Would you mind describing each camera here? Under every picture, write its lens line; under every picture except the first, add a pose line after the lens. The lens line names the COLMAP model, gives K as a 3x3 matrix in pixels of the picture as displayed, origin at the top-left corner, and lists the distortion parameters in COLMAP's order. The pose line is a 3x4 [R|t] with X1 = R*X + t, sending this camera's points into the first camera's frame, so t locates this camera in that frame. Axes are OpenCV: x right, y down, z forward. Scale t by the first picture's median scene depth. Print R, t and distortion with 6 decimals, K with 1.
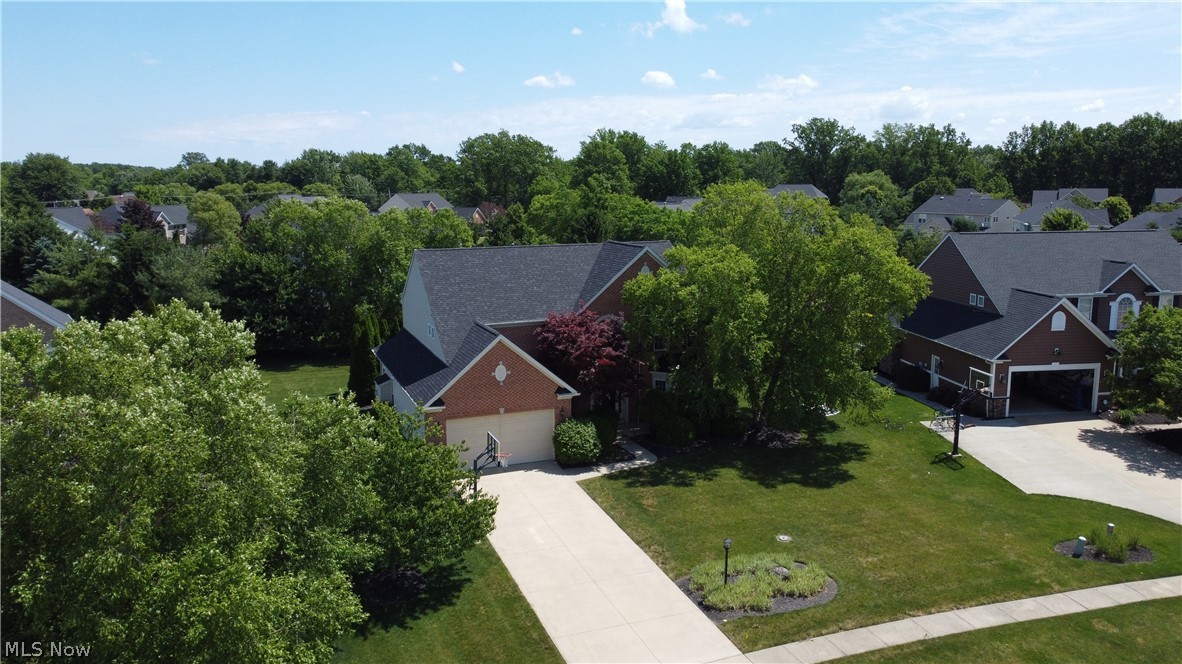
lens RADIAL K [[896.2, 0, 588.4], [0, 896.2, 329.8], [0, 0, 1]] dist [-0.005252, 0.001237]
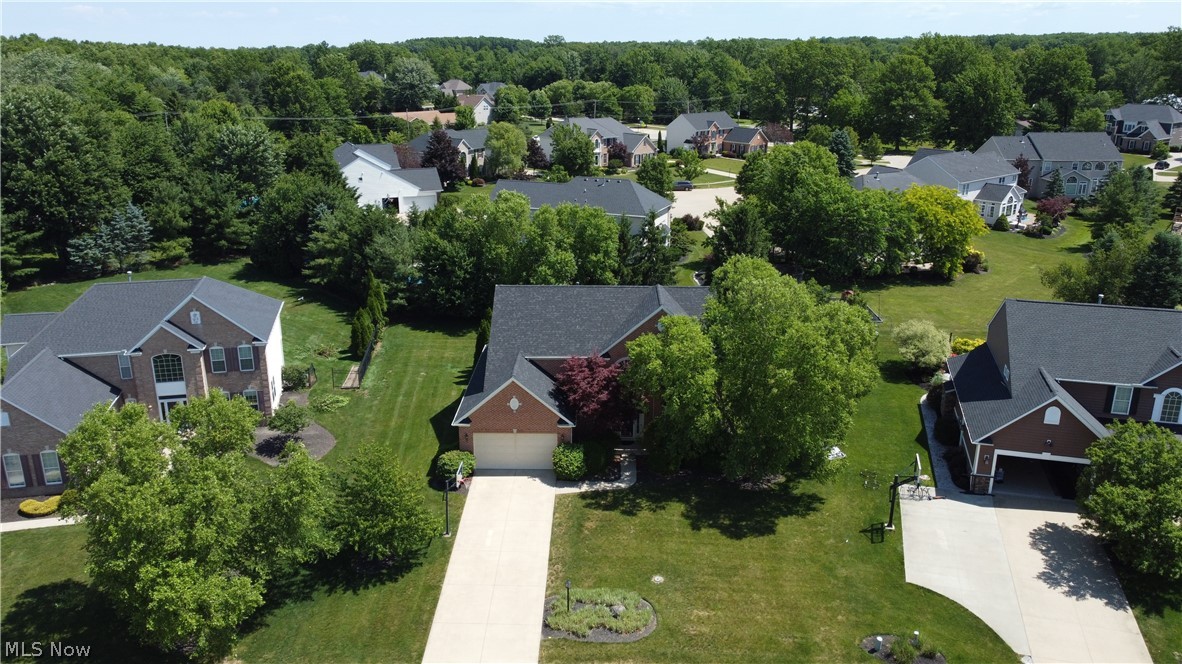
lens RADIAL K [[896.2, 0, 588.7], [0, 896.2, 331.9], [0, 0, 1]] dist [-0.005252, 0.001237]
pose [[0.921401, 0.124928, -0.367986, 0.410137], [-0.069947, 0.984769, 0.159179, -0.236489], [0.382267, -0.120928, 0.916105, -0.139712]]
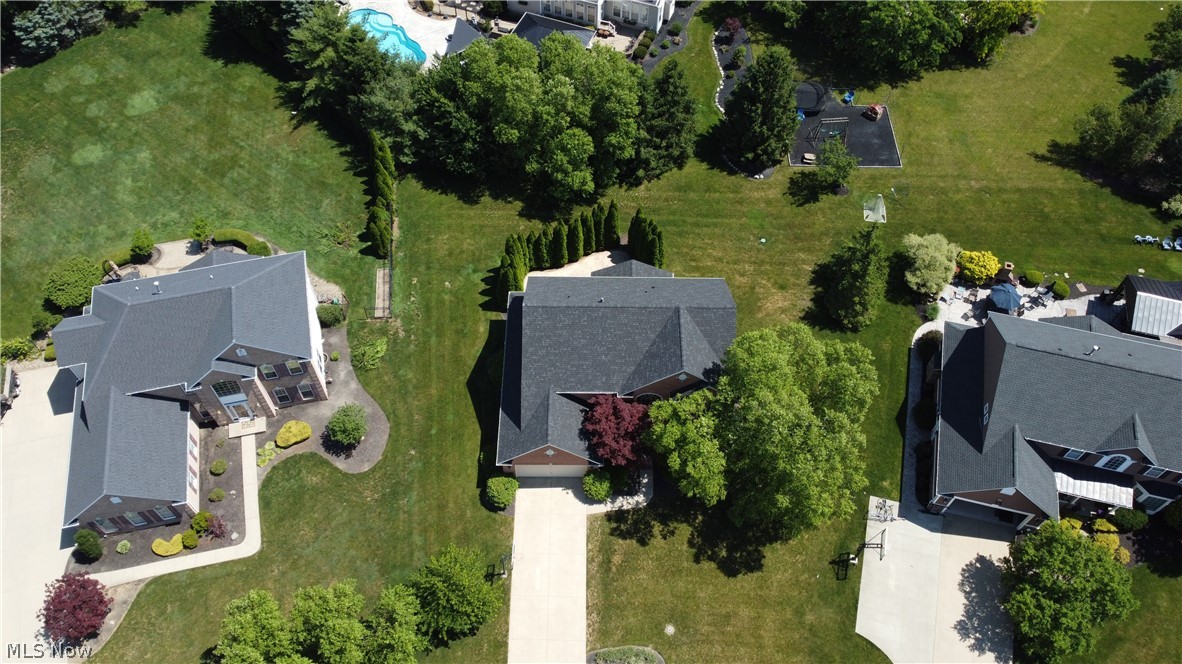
lens RADIAL K [[896.2, 0, 588.4], [0, 896.2, 332.2], [0, 0, 1]] dist [-0.005252, 0.001237]
pose [[0.927112, 0.317563, -0.199040, 0.171466], [-0.076175, 0.679660, 0.729561, -1.031238], [0.366961, -0.661223, 0.654312, 0.138995]]
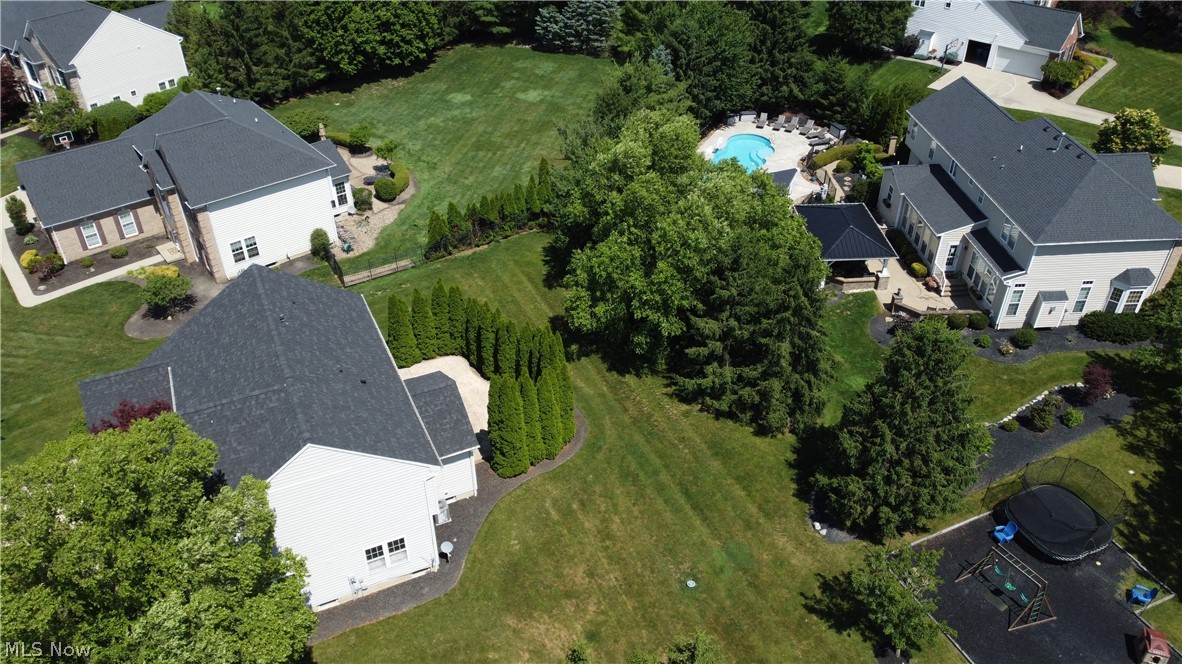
lens RADIAL K [[896.2, 0, 592.2], [0, 896.2, 329.2], [0, 0, 1]] dist [-0.005252, 0.001237]
pose [[0.058918, 0.583552, -0.809935, 0.654256], [-0.163925, 0.805987, 0.568783, -0.640188], [0.984712, 0.099257, 0.143146, 1.224751]]
